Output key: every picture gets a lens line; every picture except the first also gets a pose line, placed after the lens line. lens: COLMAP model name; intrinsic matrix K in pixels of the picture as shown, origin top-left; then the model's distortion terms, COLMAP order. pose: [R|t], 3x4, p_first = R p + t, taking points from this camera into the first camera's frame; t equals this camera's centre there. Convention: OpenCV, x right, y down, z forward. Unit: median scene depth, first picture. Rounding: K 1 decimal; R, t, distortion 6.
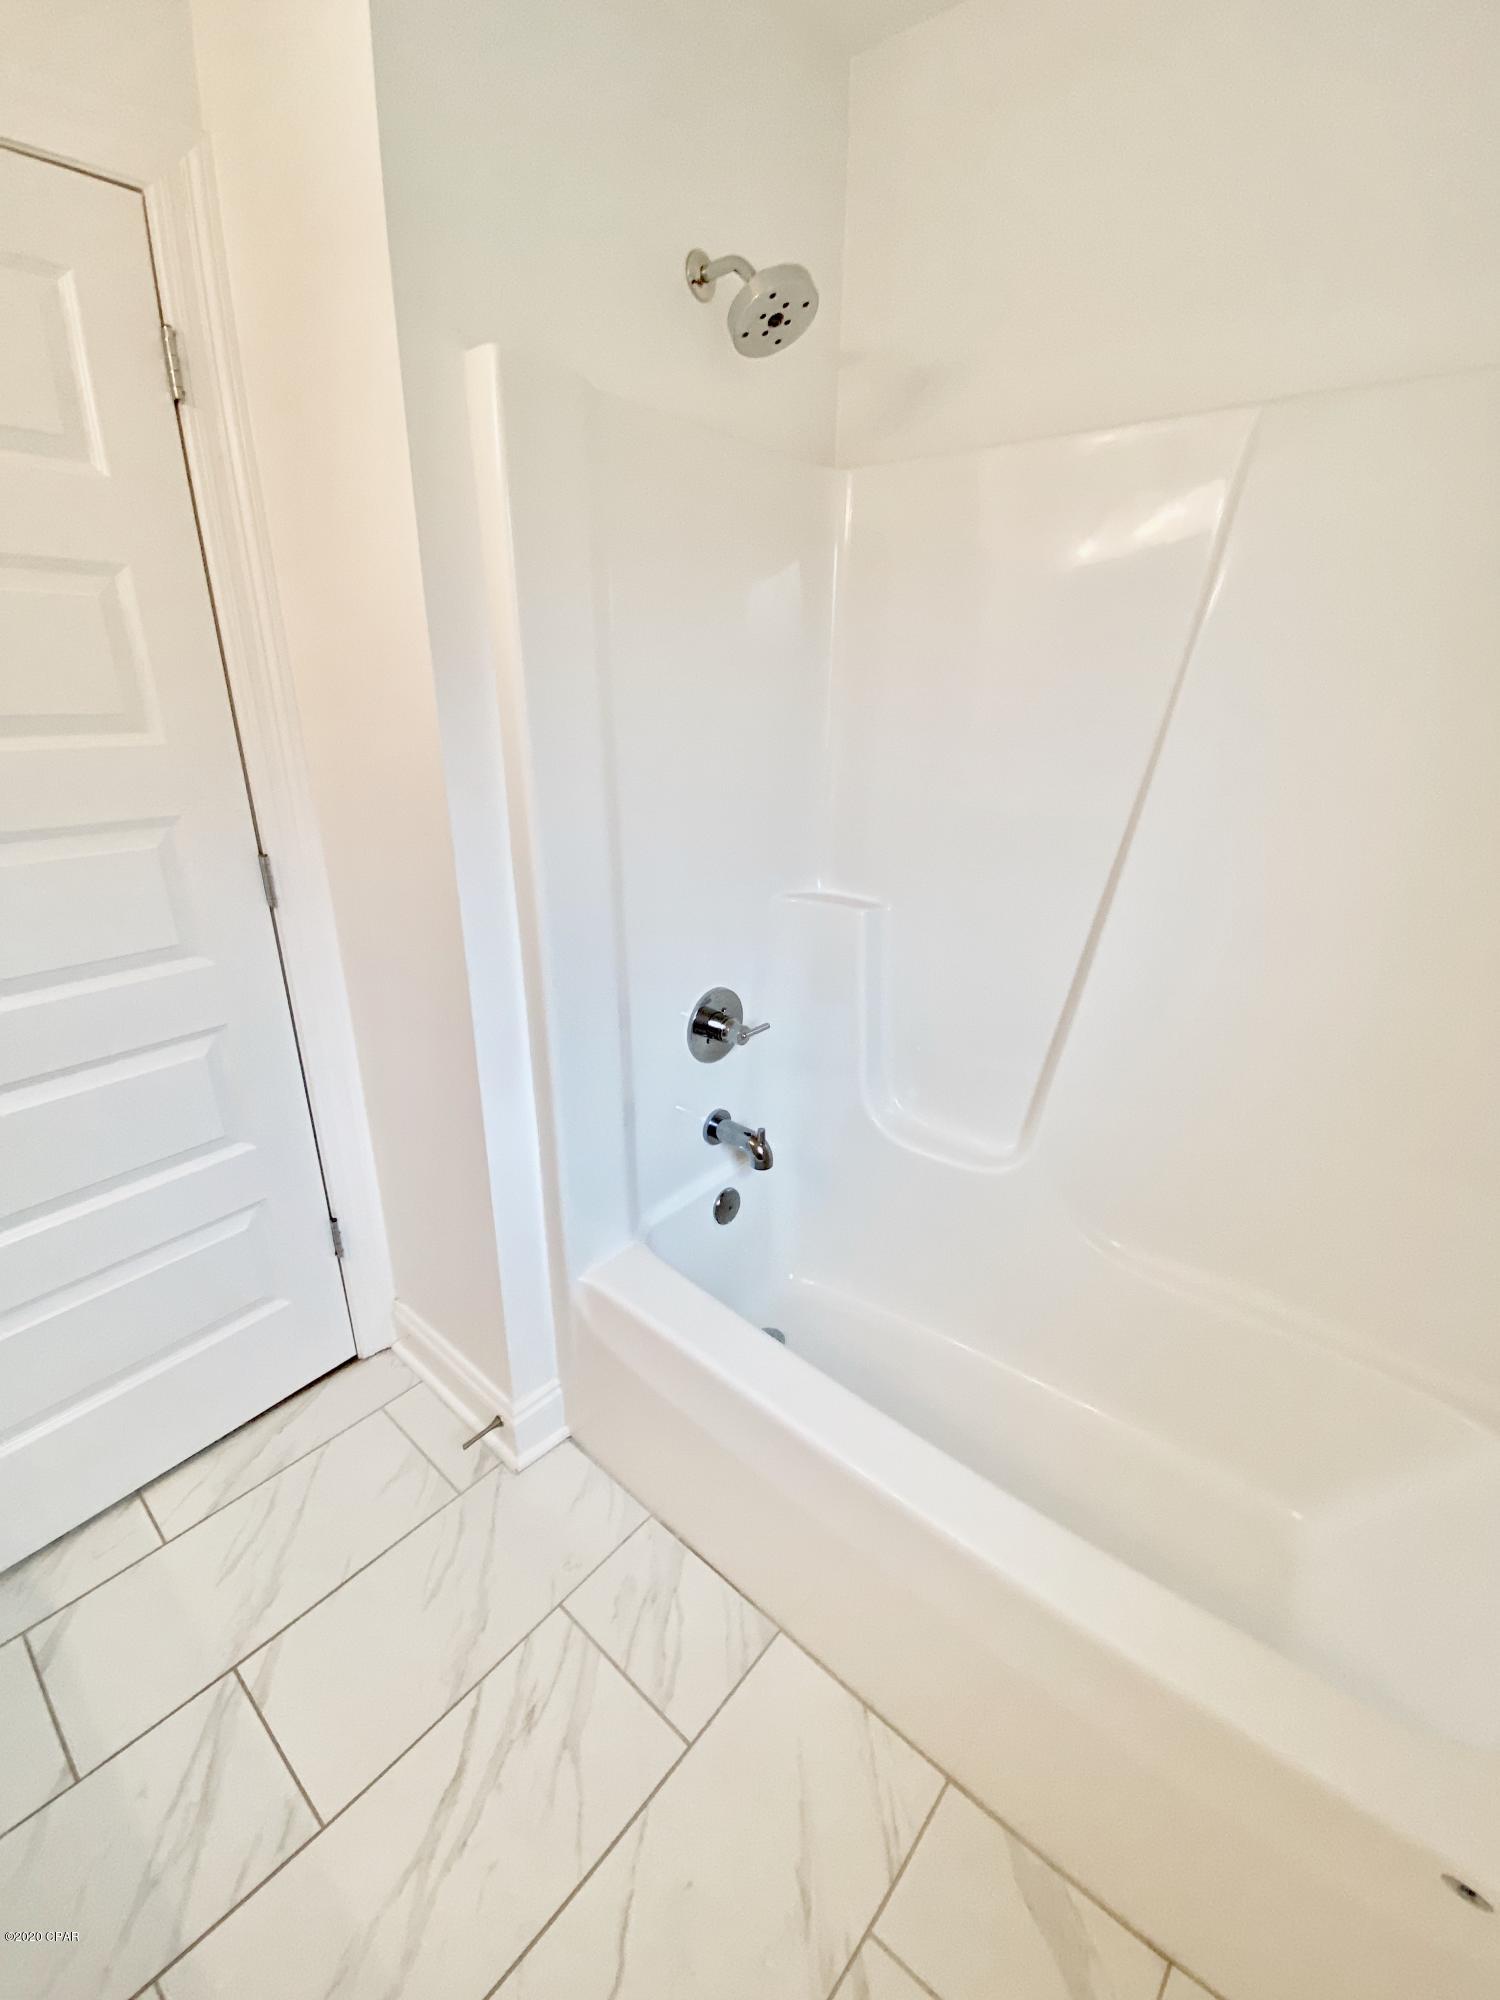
lens RADIAL K [[820.3, 0, 748.3], [0, 820.3, 995.4], [0, 0, 1]] dist [-0.016072, -0.002032]
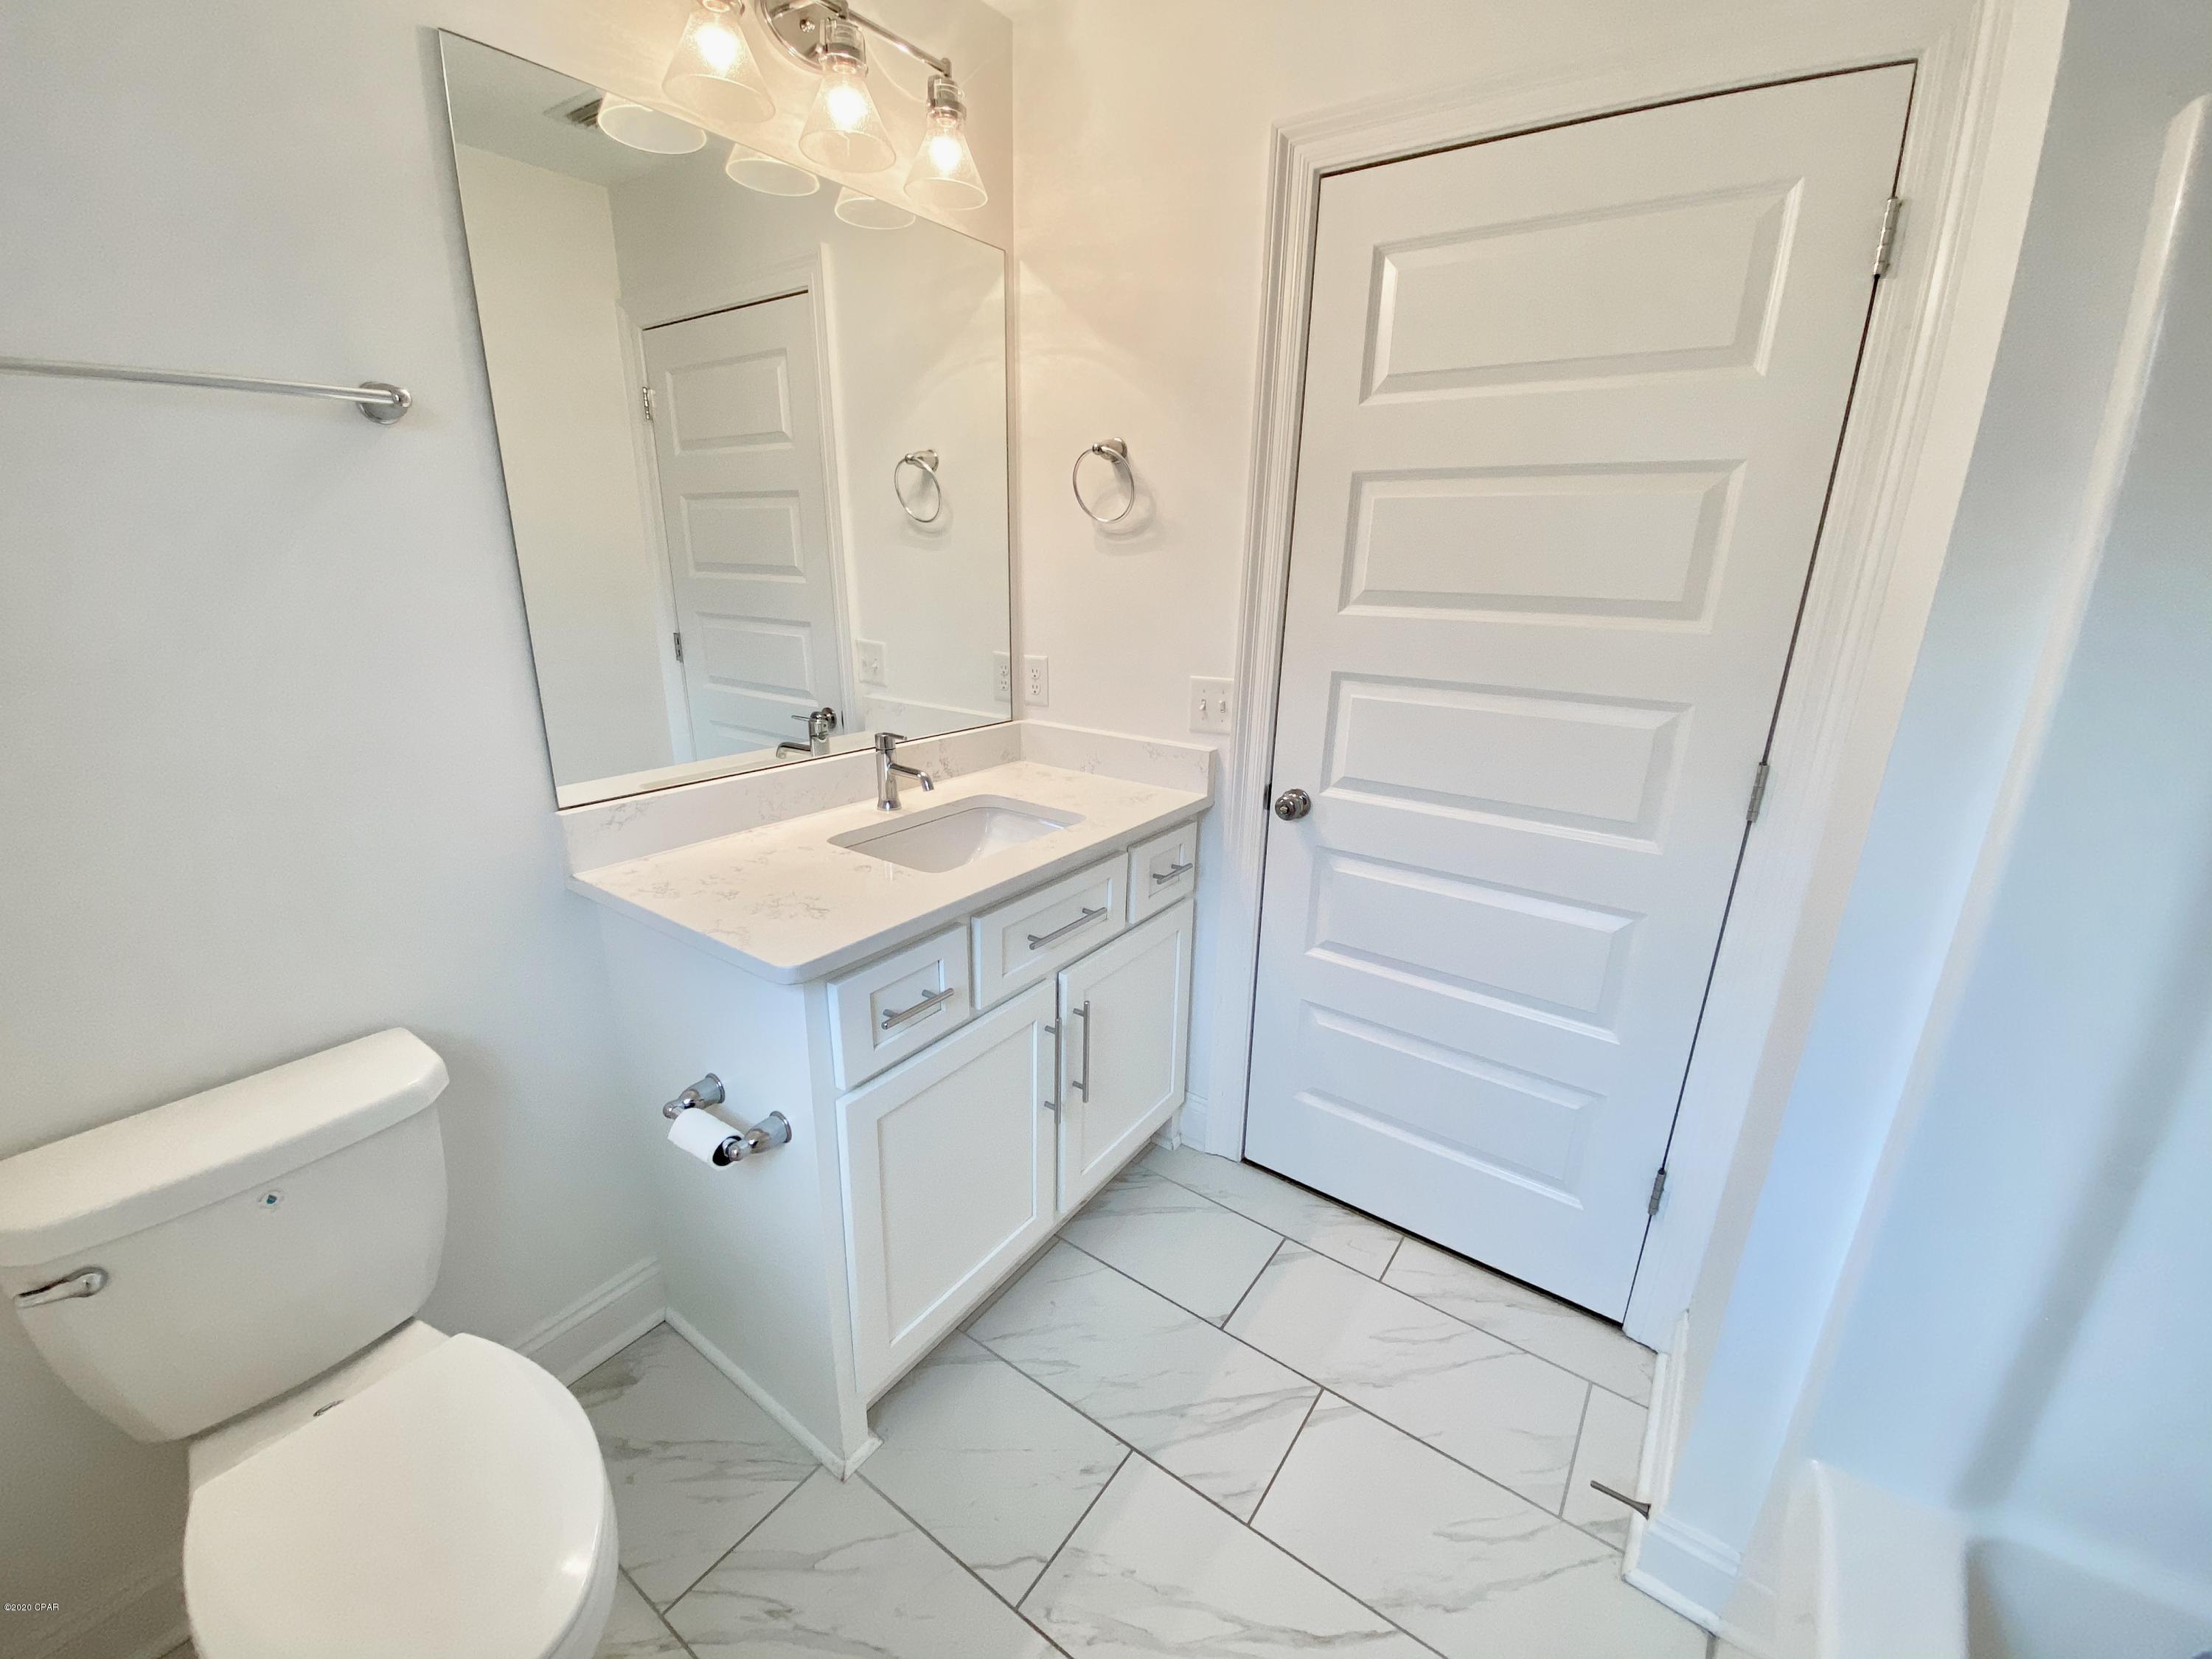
lens RADIAL K [[907.2, 0, 1103.8], [0, 907.2, 824.5], [0, 0, 1]] dist [-0.016072, -0.002032]
pose [[0.066161, 0.273079, -0.959714, 0.356014], [-0.365595, 0.901569, 0.231331, -0.081852], [0.928420, 0.335561, 0.159485, 0.214441]]
